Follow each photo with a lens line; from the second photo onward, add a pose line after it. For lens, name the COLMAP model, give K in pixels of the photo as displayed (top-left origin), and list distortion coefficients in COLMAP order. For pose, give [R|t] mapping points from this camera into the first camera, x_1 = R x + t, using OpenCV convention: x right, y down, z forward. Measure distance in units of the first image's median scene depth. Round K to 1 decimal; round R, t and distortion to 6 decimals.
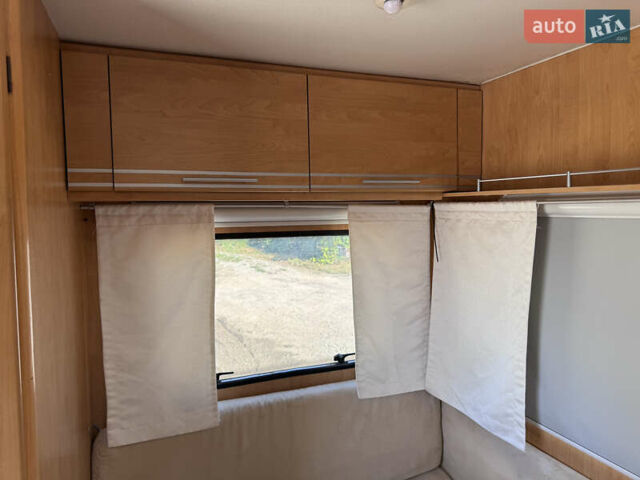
lens RADIAL K [[452.7, 0, 317.4], [0, 452.7, 240.5], [0, 0, 1]] dist [0.147867, -0.245089]
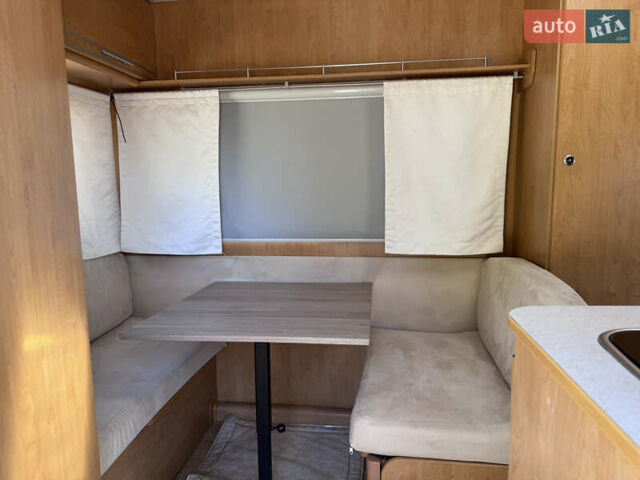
lens RADIAL K [[452.7, 0, 317.4], [0, 452.7, 240.5], [0, 0, 1]] dist [0.147867, -0.245089]
pose [[0.478172, -0.110327, 0.871309, -0.659848], [0.074637, 0.993594, 0.084851, 0.266179], [-0.875089, 0.024459, 0.483344, -0.042673]]
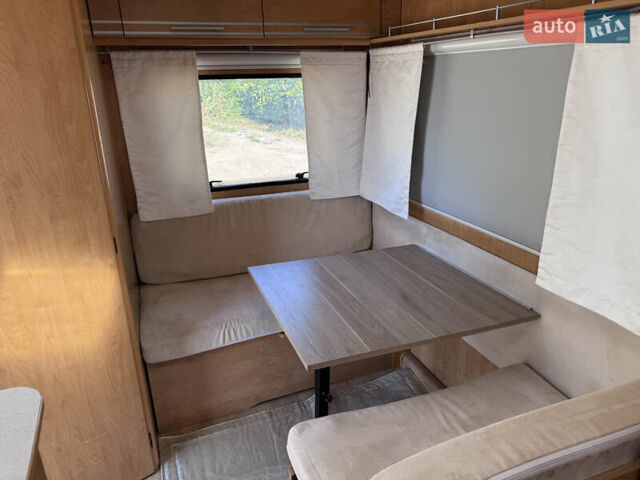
lens RADIAL K [[452.7, 0, 317.4], [0, 452.7, 240.5], [0, 0, 1]] dist [0.147867, -0.245089]
pose [[0.999930, -0.011548, -0.002503, 0.121839], [0.011797, 0.963643, 0.266934, 0.097122], [-0.000671, -0.266945, 0.963711, -0.434209]]
